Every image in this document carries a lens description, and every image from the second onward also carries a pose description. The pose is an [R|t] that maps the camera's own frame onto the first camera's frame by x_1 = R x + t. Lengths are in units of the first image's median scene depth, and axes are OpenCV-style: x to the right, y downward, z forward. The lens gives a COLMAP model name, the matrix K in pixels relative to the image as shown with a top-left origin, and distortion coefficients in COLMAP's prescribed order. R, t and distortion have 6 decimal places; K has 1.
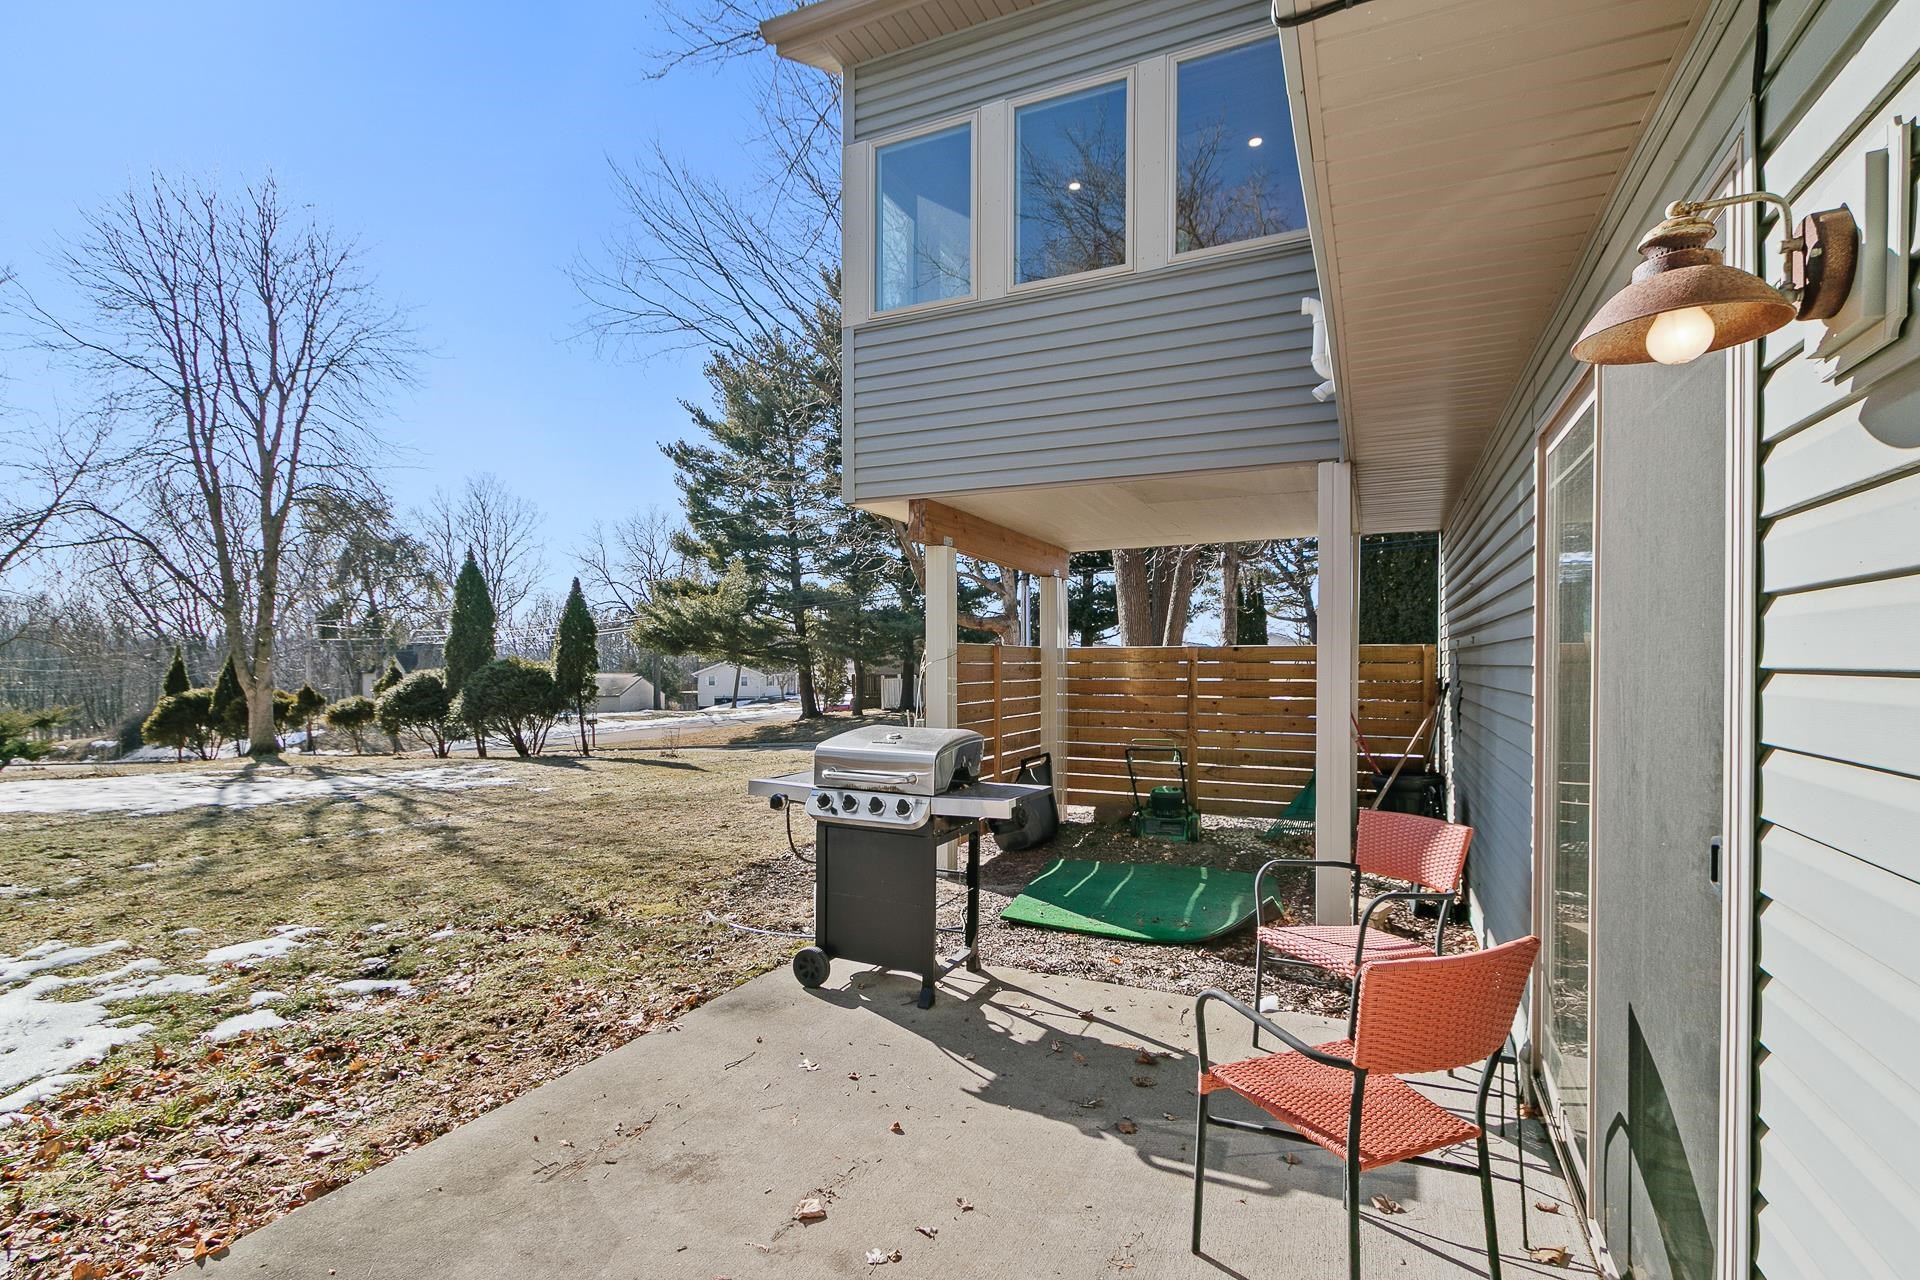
lens RADIAL K [[898.2, 0, 934.1], [0, 898.2, 664.2], [0, 0, 1]] dist [0.009069, -0.001049]
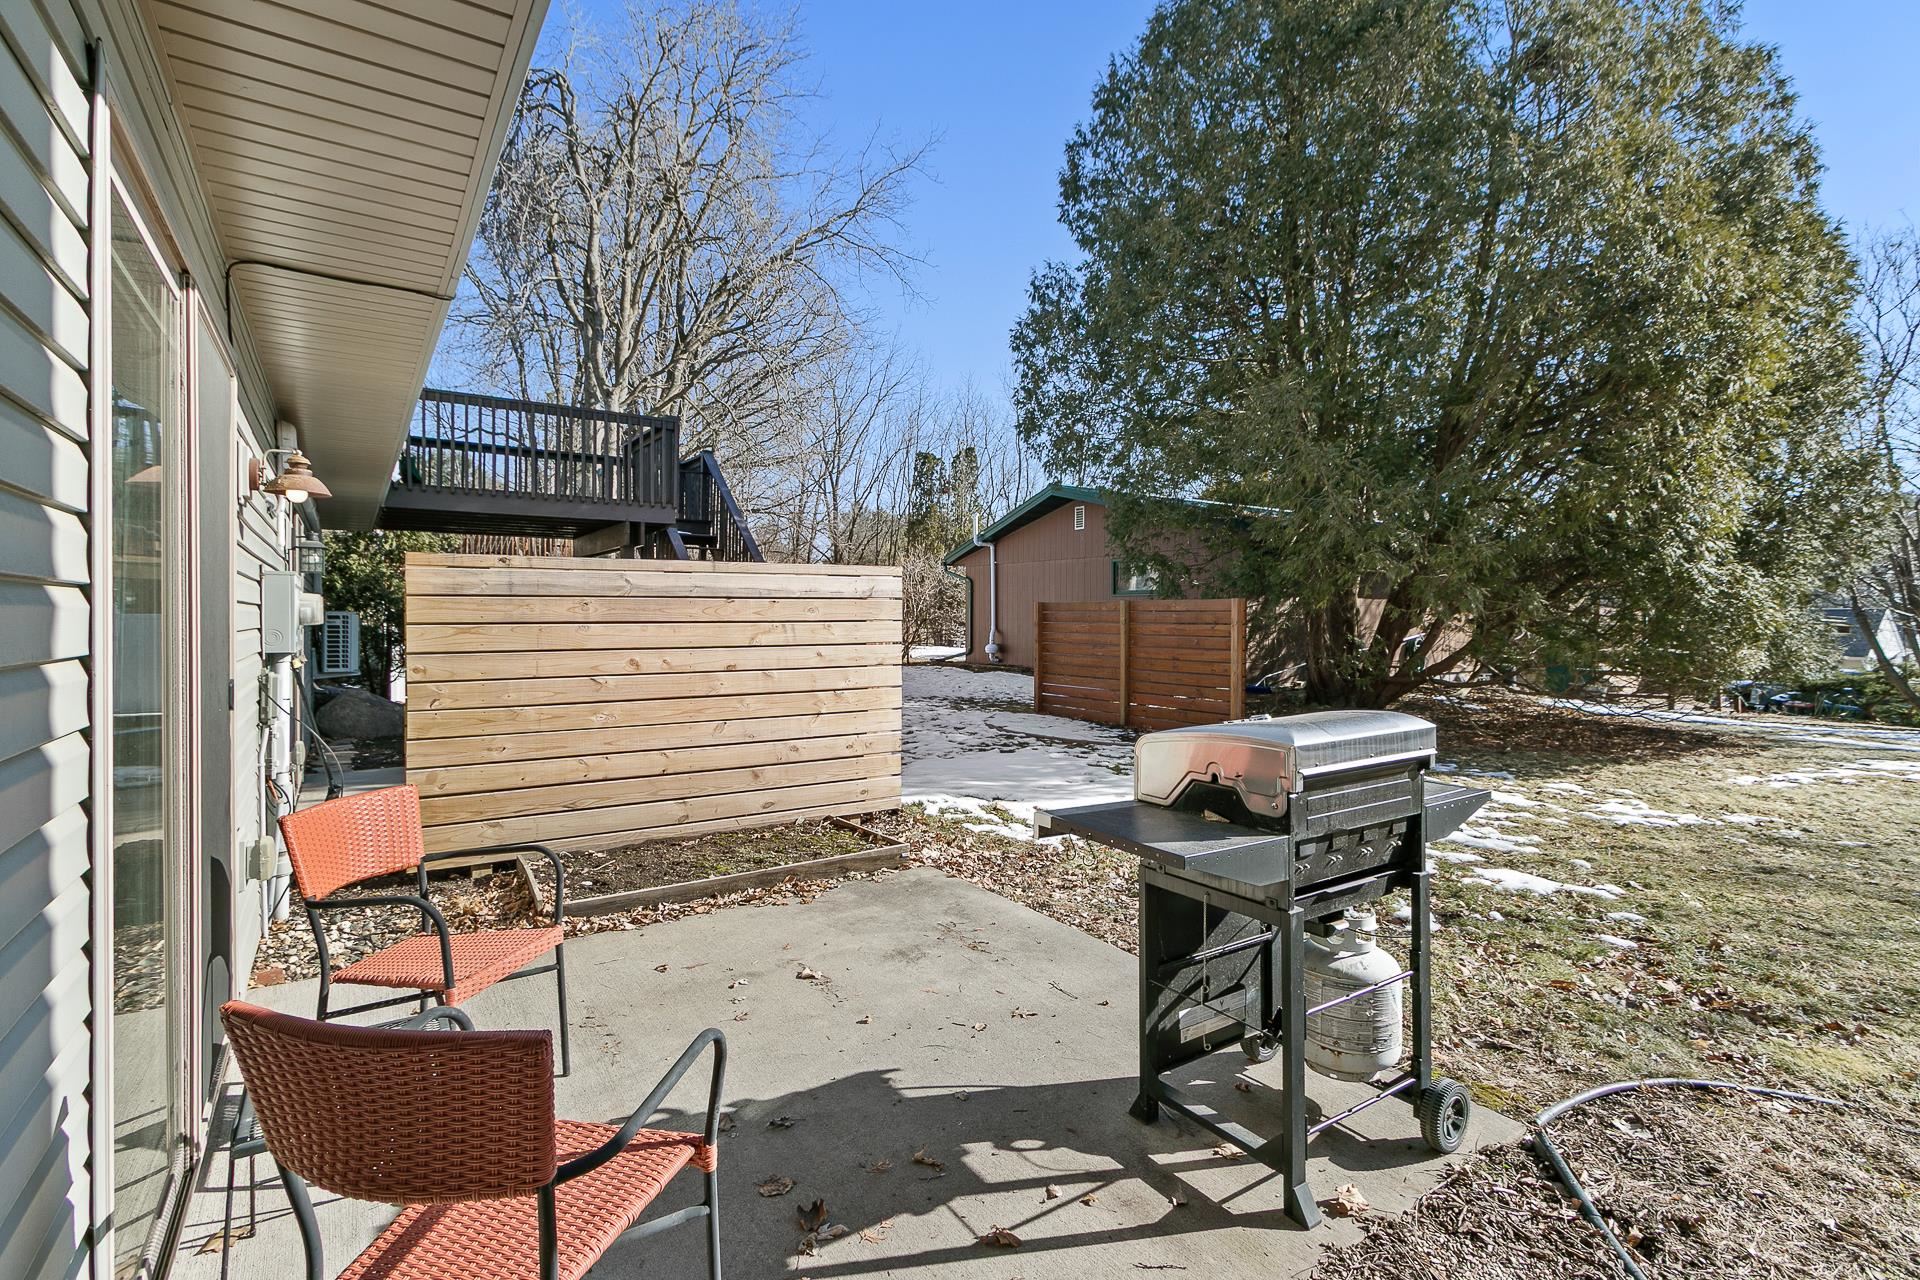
lens RADIAL K [[884.6, 0, 939.7], [0, 884.6, 640.6], [0, 0, 1]] dist [0.003472, -0.000021]
pose [[-0.508662, 0.014194, -0.860849, 0.600438], [-0.005494, 0.999790, 0.019731, 0.018928], [0.860949, 0.014766, -0.508478, 1.157511]]
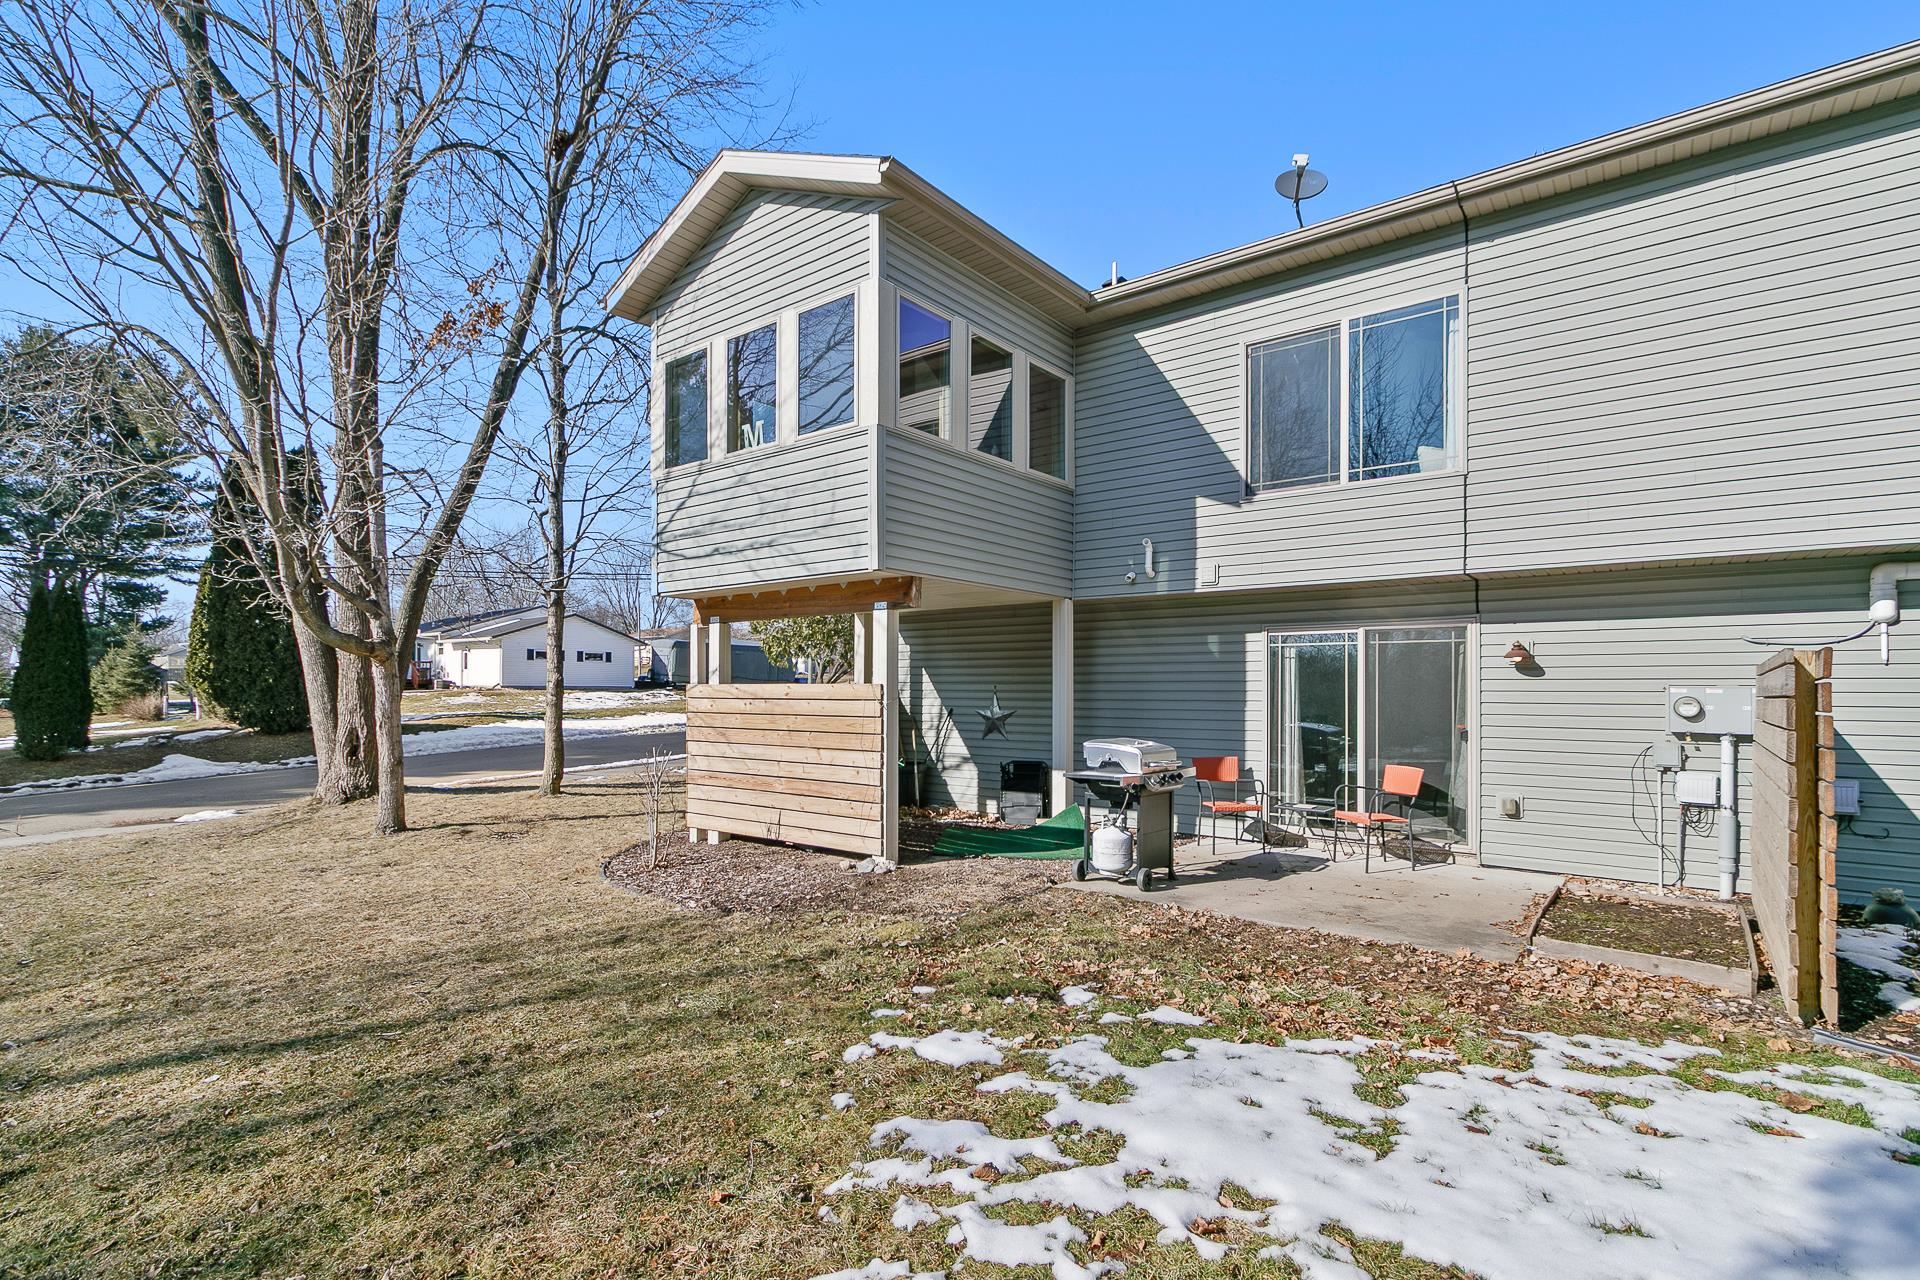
lens RADIAL K [[898.2, 0, 934.1], [0, 898.2, 664.2], [0, 0, 1]] dist [0.009069, -0.001049]
pose [[0.236469, 0.029227, 0.971199, -1.946026], [-0.002278, 0.999561, -0.029526, -0.022817], [-0.971636, 0.004769, 0.236432, 1.003248]]
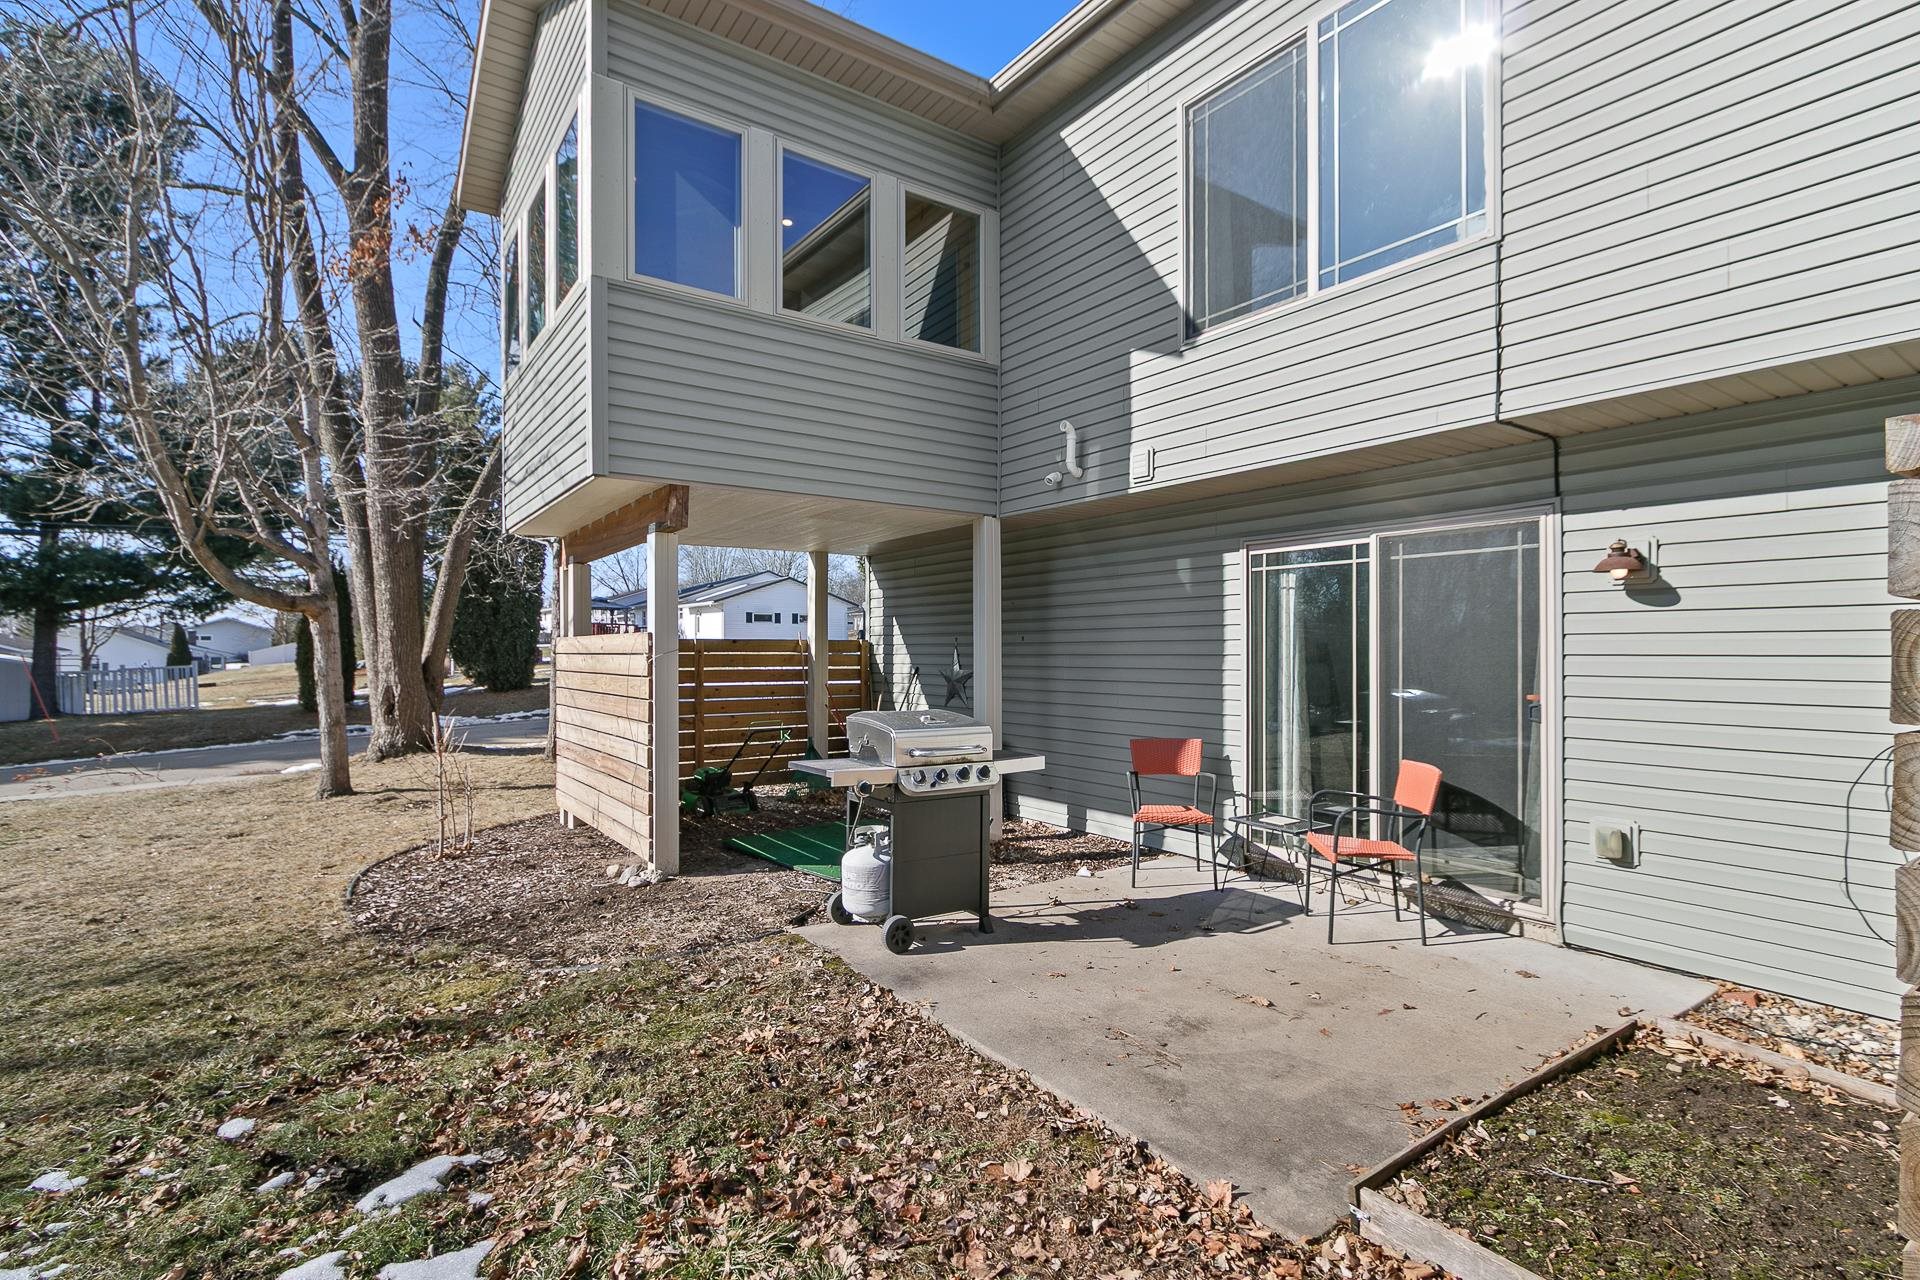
lens RADIAL K [[909.5, 0, 938.9], [0, 909.5, 631.0], [0, 0, 1]] dist [0.002846, 0.001579]
pose [[0.495398, 0.019768, 0.868441, -1.097584], [0.001047, 0.999727, -0.023354, -0.003424], [-0.868665, 0.012479, 0.495242, 0.419809]]
